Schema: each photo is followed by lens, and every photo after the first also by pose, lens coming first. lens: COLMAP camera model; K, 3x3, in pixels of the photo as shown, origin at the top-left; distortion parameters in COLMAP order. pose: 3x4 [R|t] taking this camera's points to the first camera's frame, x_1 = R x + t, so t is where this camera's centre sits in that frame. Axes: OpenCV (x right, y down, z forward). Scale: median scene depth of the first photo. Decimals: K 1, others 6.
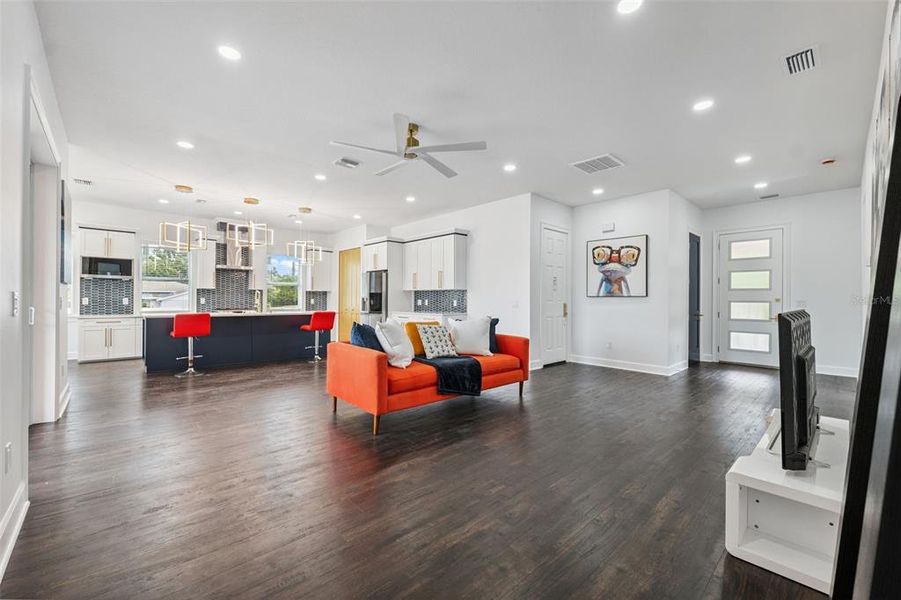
lens RADIAL K [[368.0, 0, 447.8], [0, 368.0, 300.8], [0, 0, 1]] dist [0.000075, -0.000149]
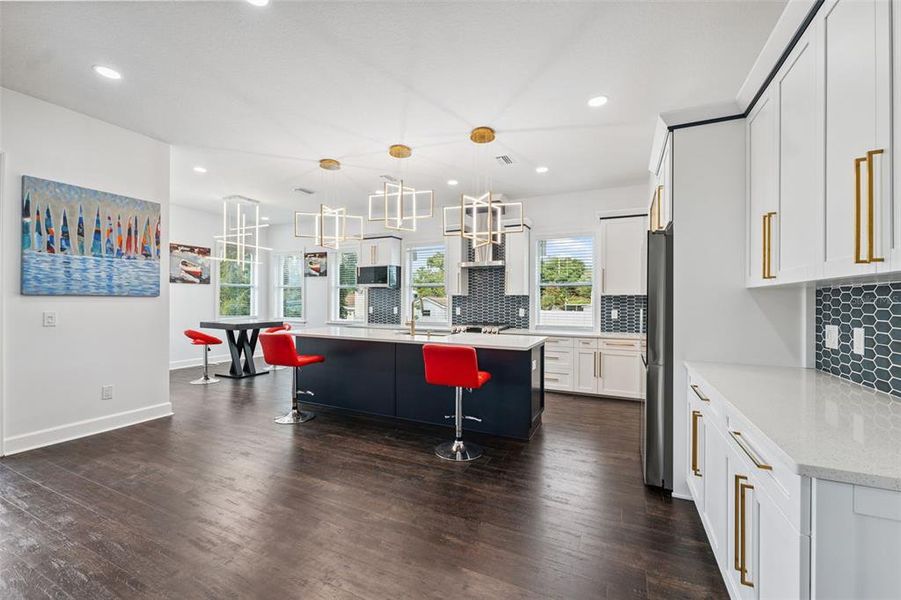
lens RADIAL K [[368.0, 0, 447.8], [0, 368.0, 300.8], [0, 0, 1]] dist [0.000075, -0.000149]
pose [[0.370541, -0.004389, -0.928806, 0.052324], [-0.005133, 0.999964, -0.006773, -0.016570], [0.928802, 0.007277, 0.370505, 0.712702]]
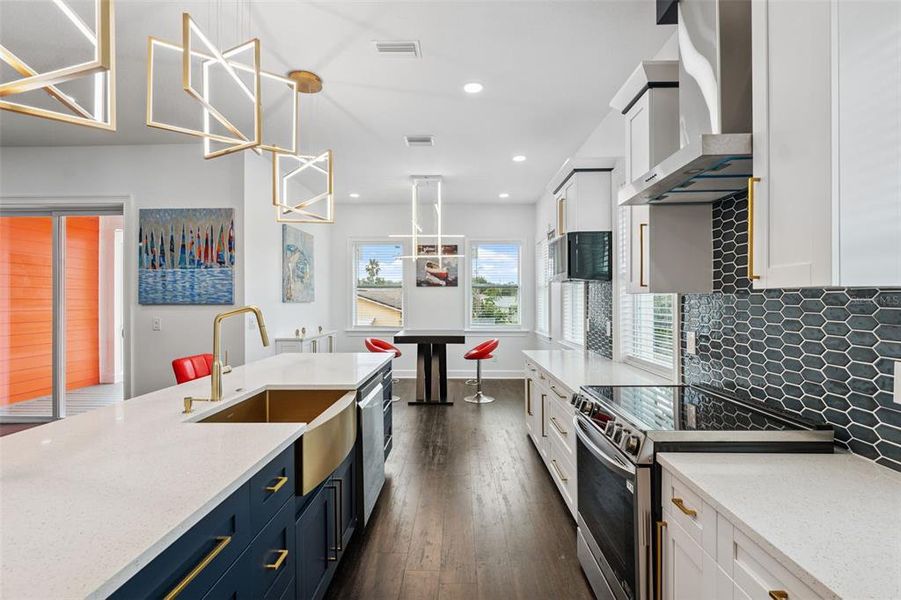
lens RADIAL K [[414.4, 0, 449.1], [0, 414.4, 300.1], [0, 0, 1]] dist [0.001203, -0.000053]
pose [[-0.699593, -0.004687, -0.714526, -0.363147], [-0.002662, 0.999989, -0.003953, -0.027559], [0.714536, -0.000863, -0.699598, 1.113711]]
